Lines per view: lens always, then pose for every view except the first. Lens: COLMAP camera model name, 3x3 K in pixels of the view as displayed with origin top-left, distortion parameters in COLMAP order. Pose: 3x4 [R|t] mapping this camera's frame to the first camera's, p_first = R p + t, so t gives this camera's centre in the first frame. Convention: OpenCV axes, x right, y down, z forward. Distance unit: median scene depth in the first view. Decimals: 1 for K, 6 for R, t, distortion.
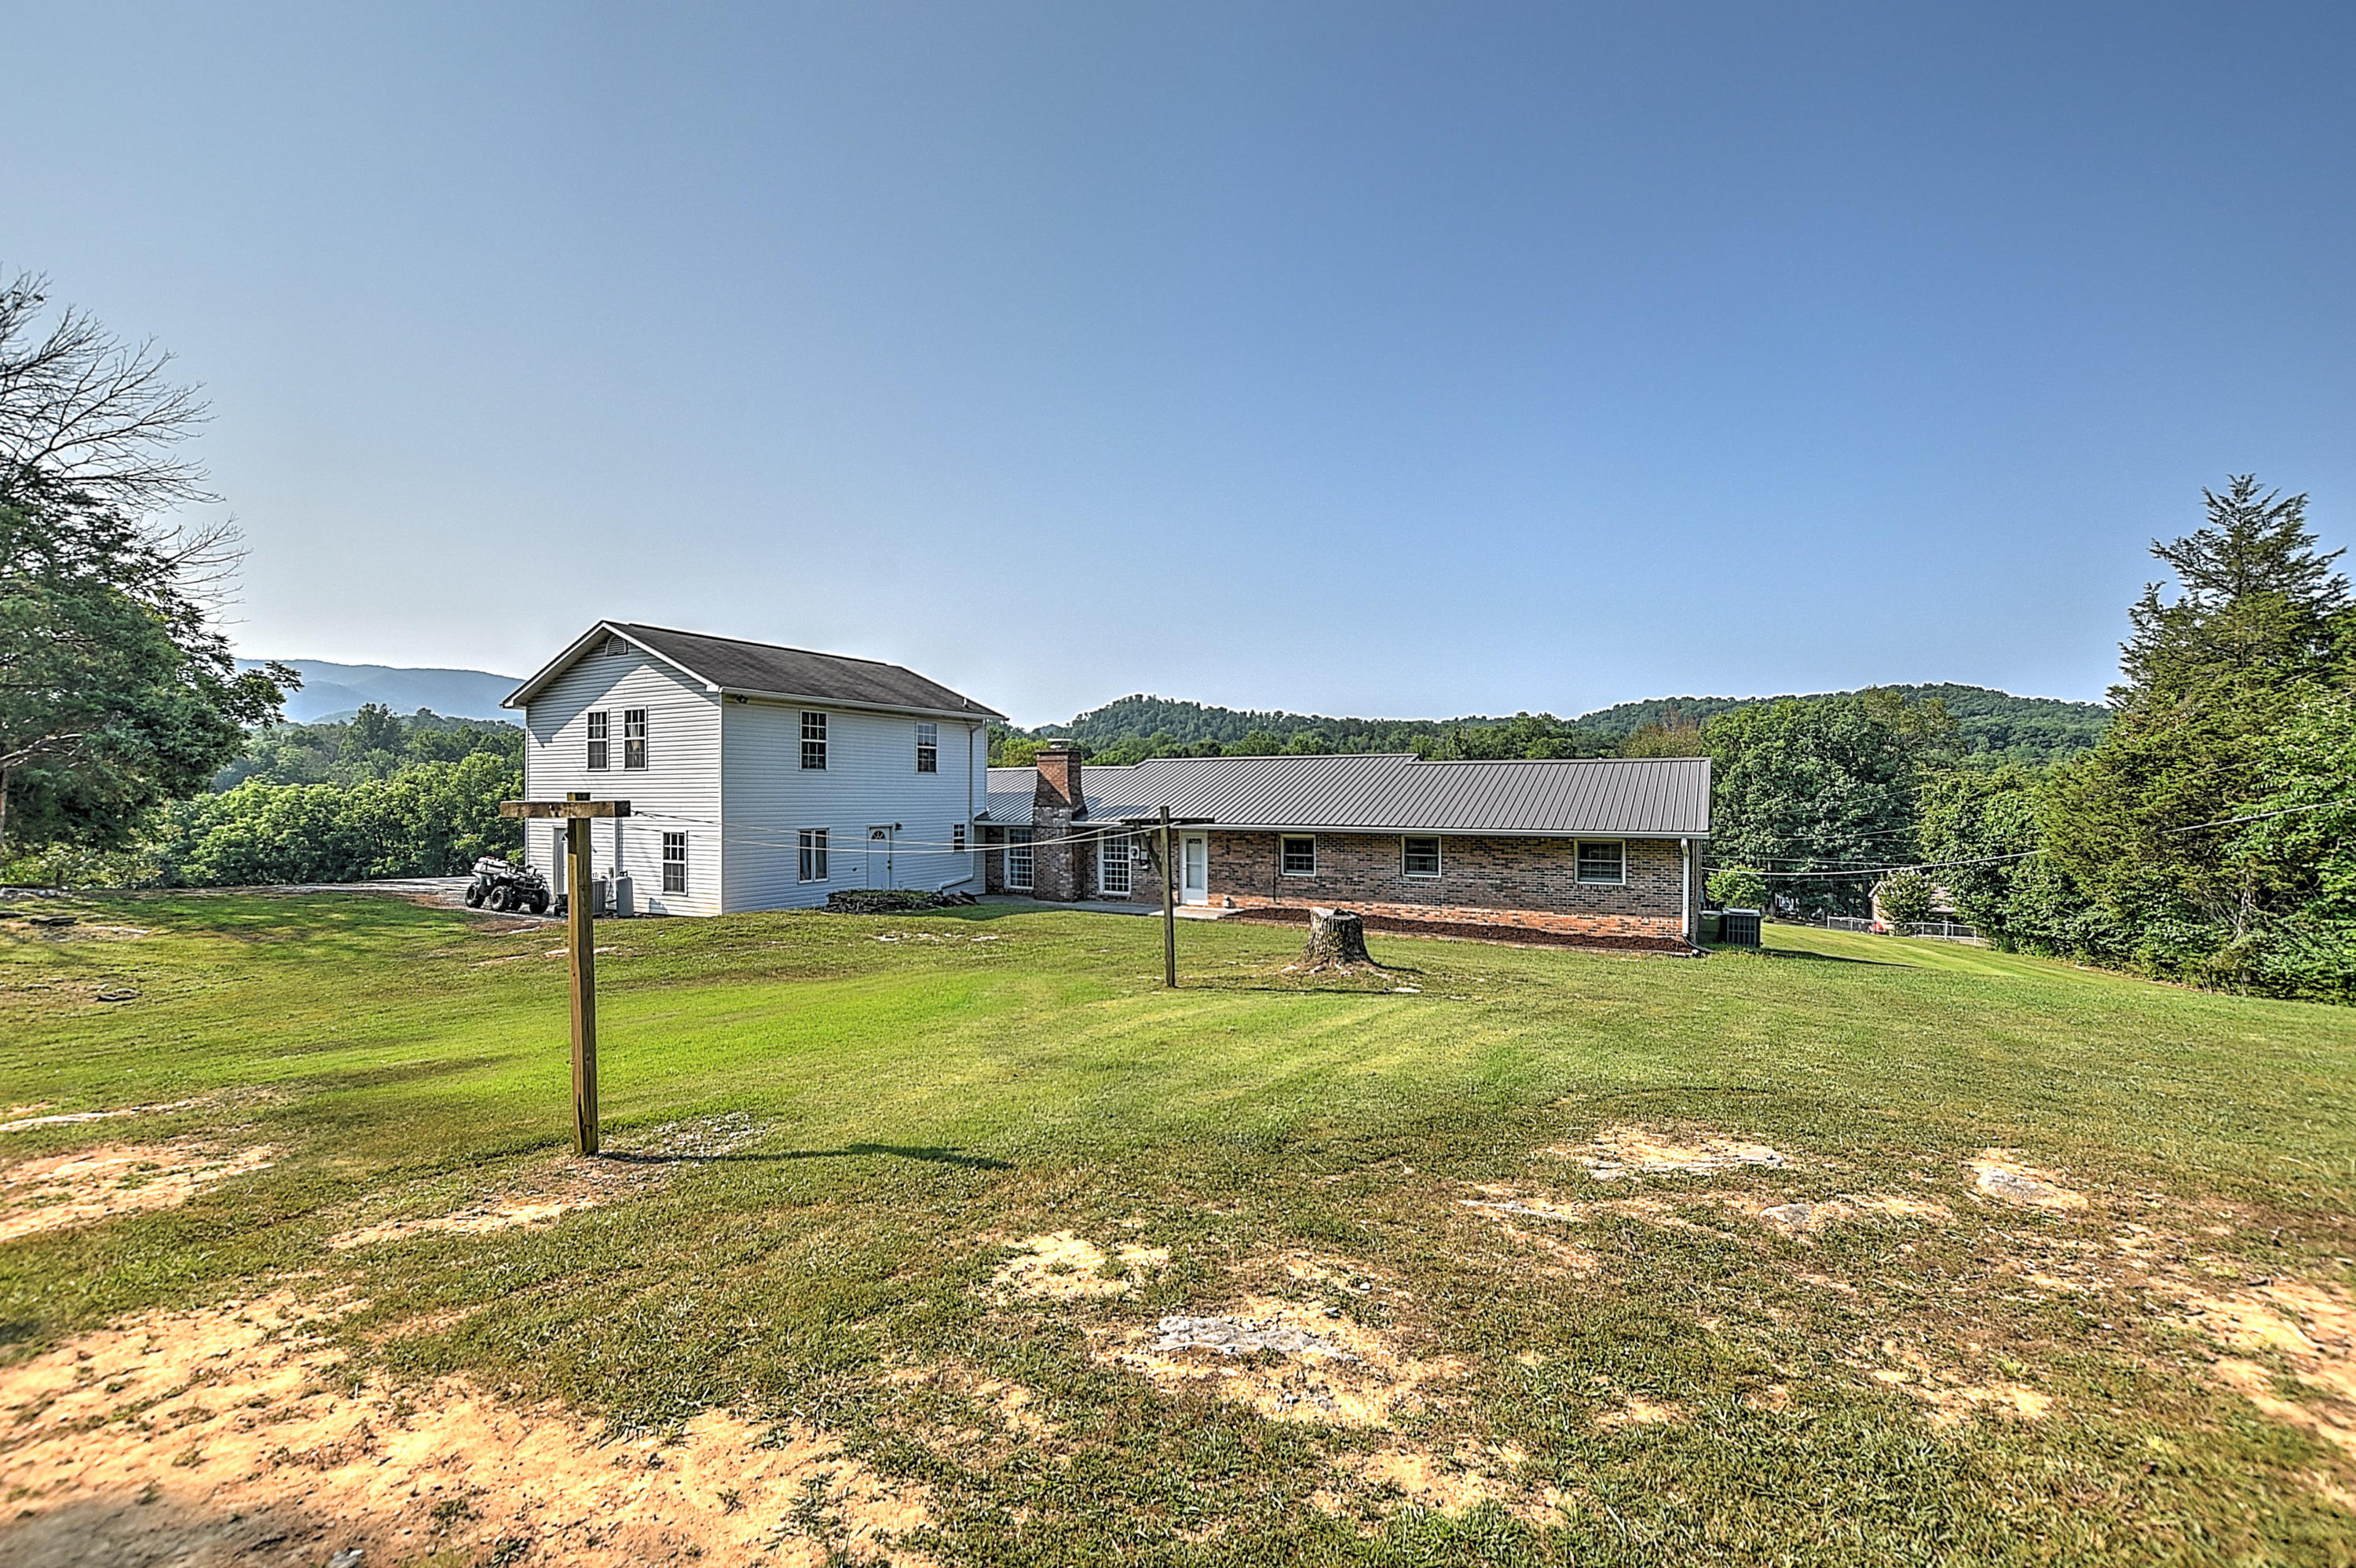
lens RADIAL K [[1035.0, 0, 1159.3], [0, 1035.0, 792.6], [0, 0, 1]] dist [-0.024034, 0.006015]
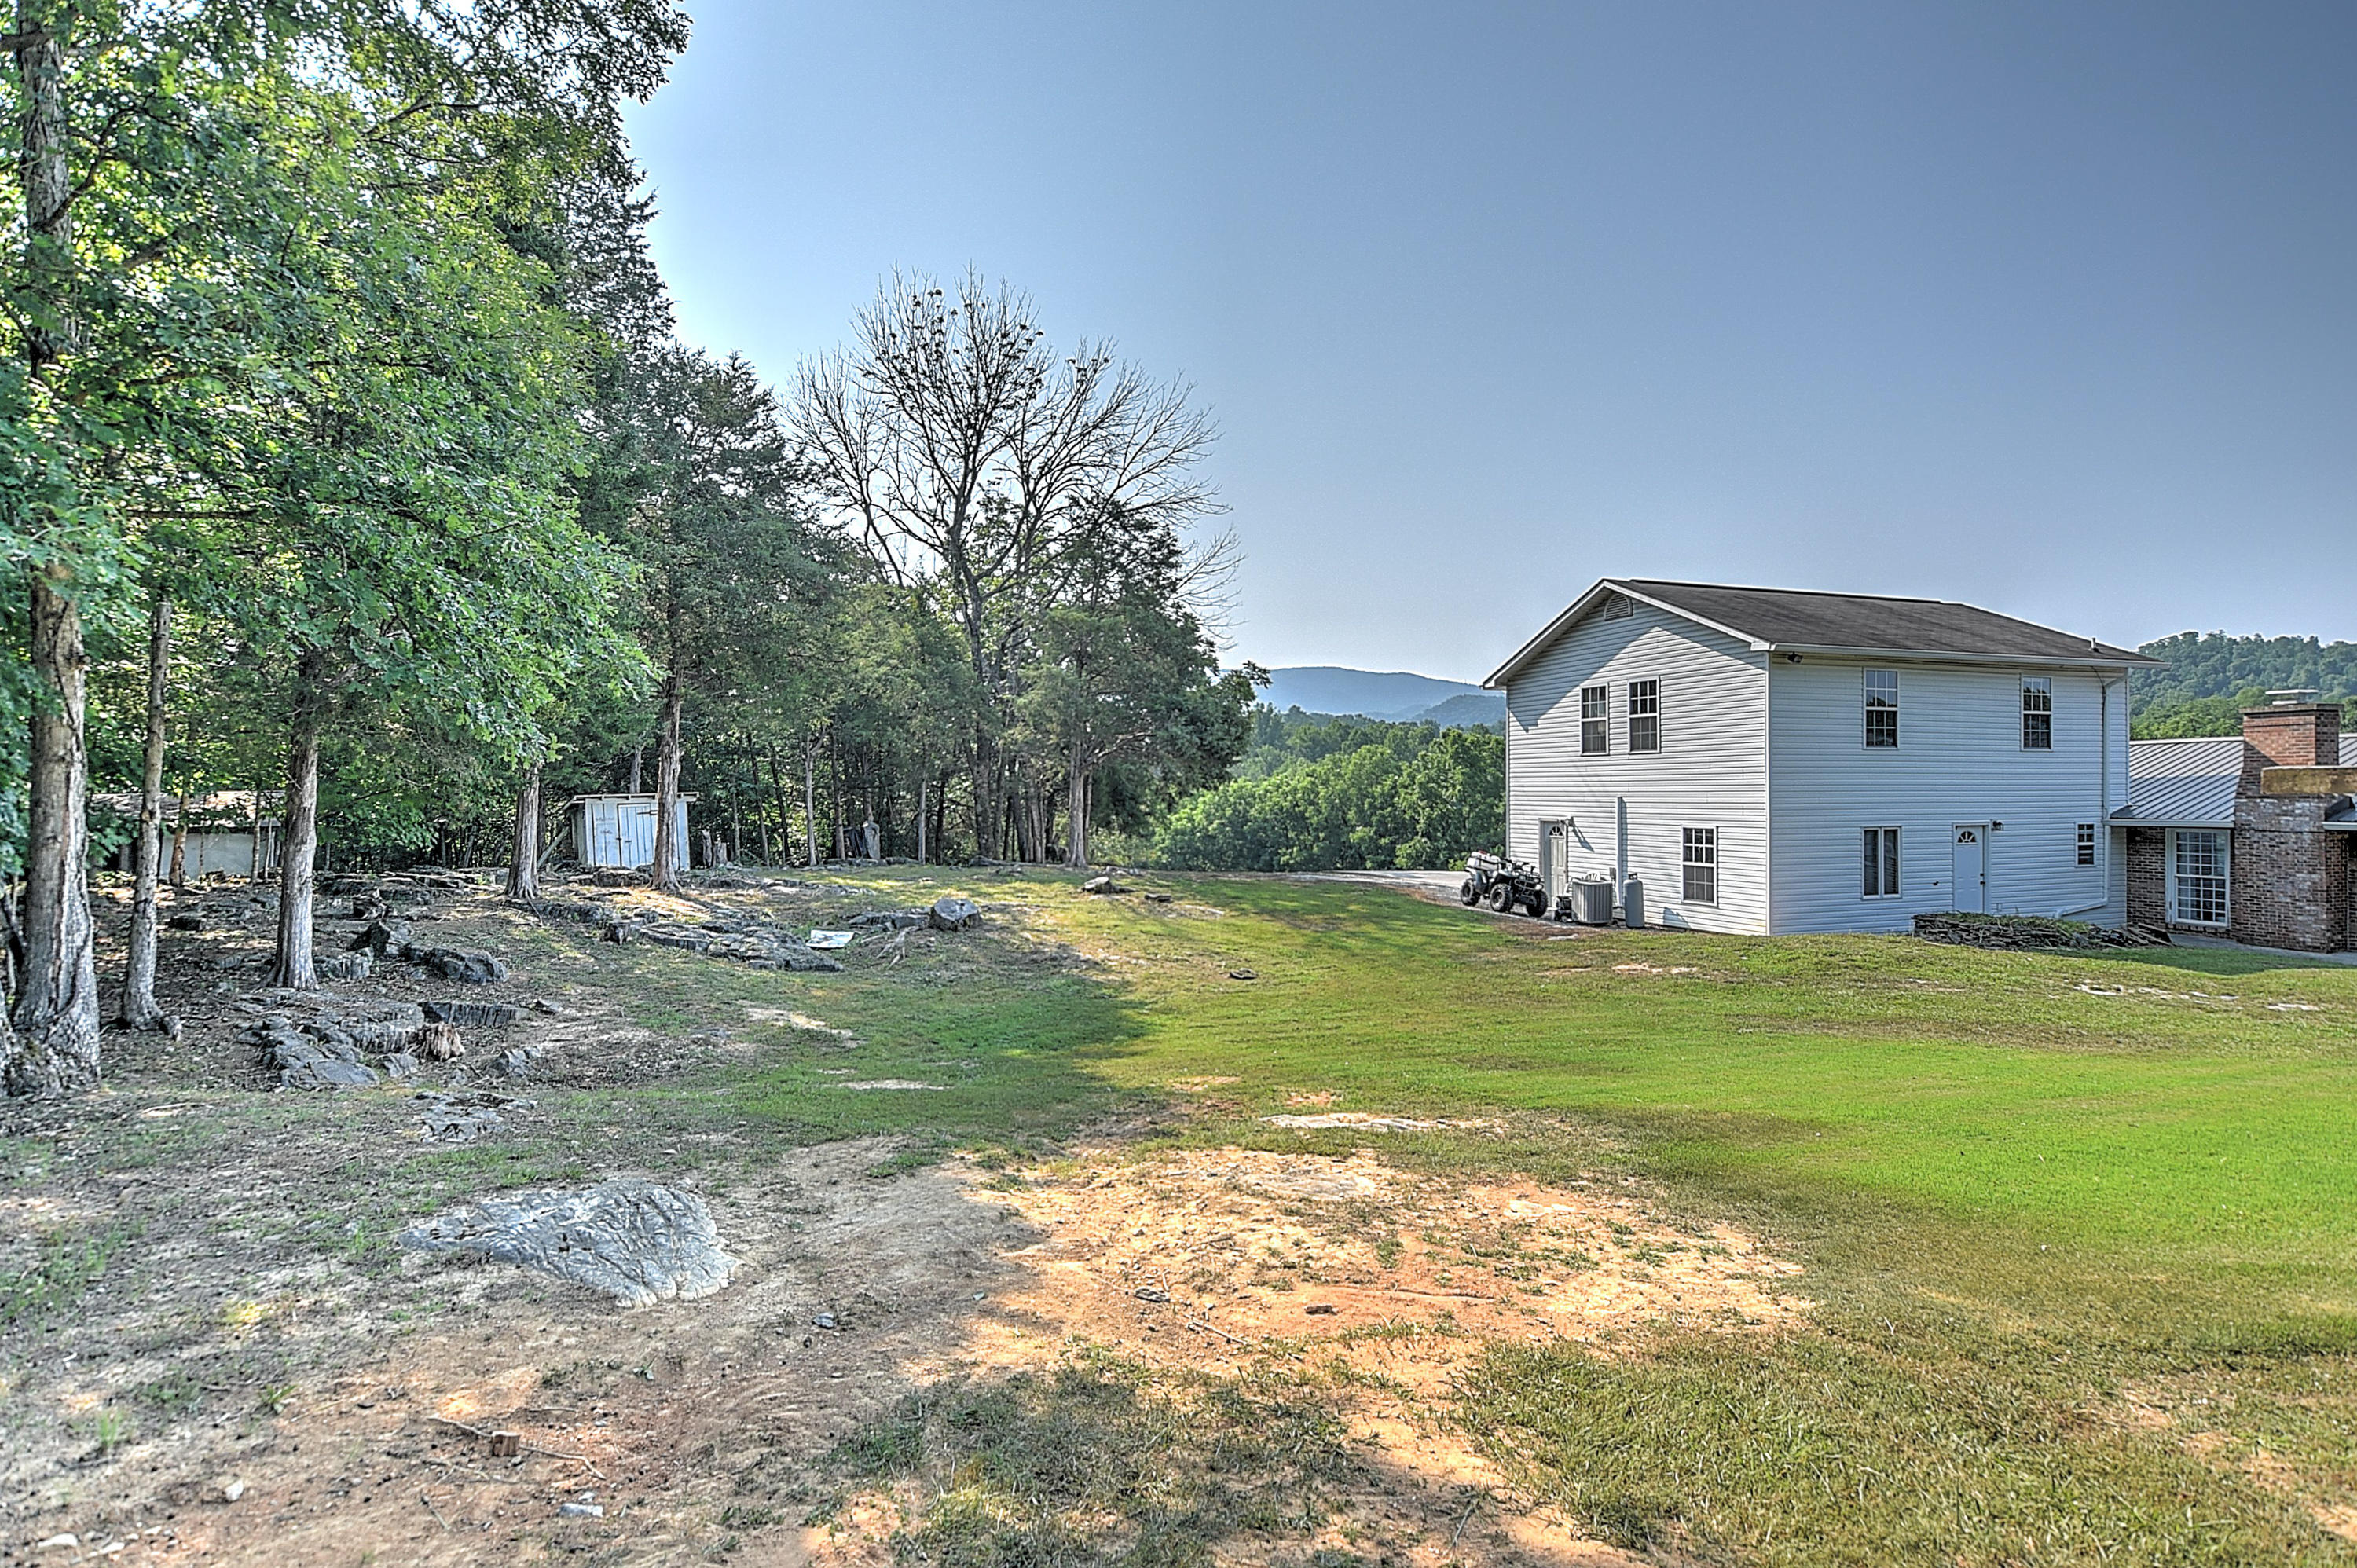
lens RADIAL K [[1200.5, 0, 1173.8], [0, 1200.5, 791.7], [0, 0, 1]] dist [-0.000680, -0.000679]
pose [[0.752042, -0.002165, -0.659112, -0.142093], [0.005904, 0.999977, 0.003451, 0.003536], [0.659089, -0.006487, 0.752037, 0.011177]]
